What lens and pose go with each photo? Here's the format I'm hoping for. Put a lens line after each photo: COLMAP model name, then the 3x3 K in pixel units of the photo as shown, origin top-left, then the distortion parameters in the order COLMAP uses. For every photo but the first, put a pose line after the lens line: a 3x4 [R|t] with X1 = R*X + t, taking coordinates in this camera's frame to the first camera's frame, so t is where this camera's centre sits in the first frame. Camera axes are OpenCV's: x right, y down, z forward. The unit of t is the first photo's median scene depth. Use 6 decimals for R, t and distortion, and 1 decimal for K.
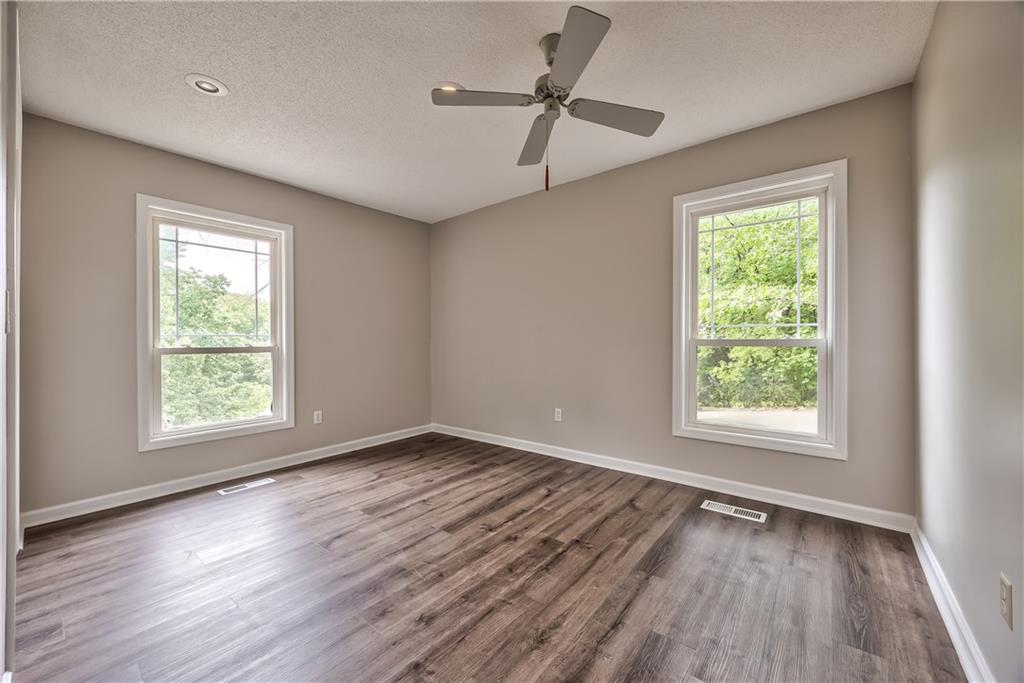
lens RADIAL K [[399.6, 0, 519.6], [0, 399.6, 340.7], [0, 0, 1]] dist [-0.003090, 0.000147]
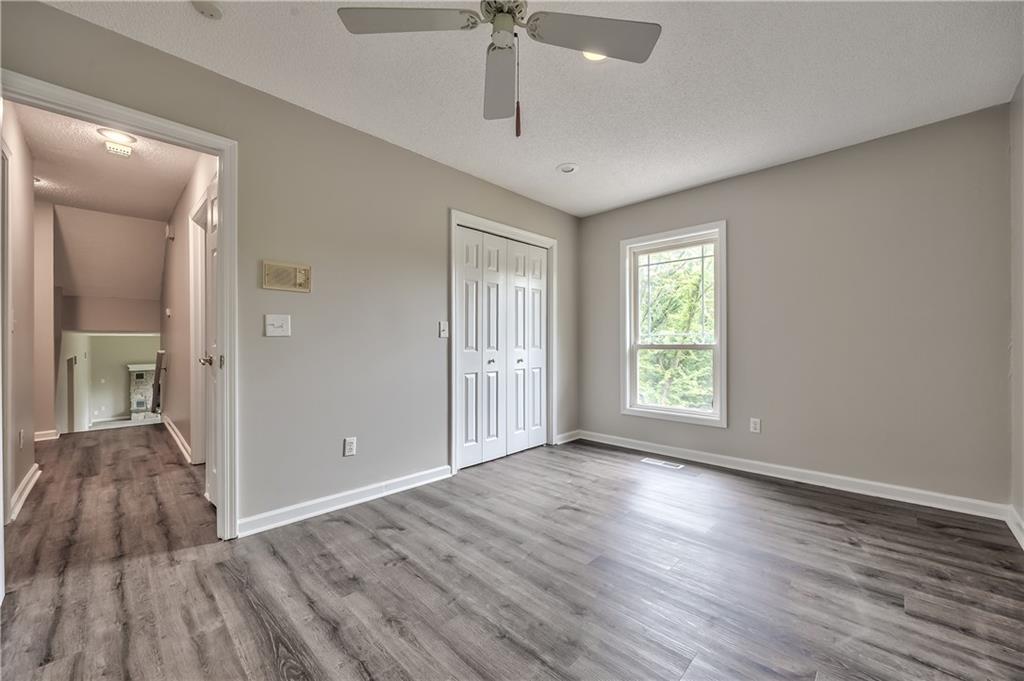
lens RADIAL K [[399.6, 0, 516.8], [0, 399.6, 341.3], [0, 0, 1]] dist [-0.003090, 0.000147]
pose [[-0.112085, 0.003988, -0.993691, 0.543465], [0.005612, 0.999979, 0.003380, 0.000497], [0.993683, -0.005198, -0.112105, 0.736546]]
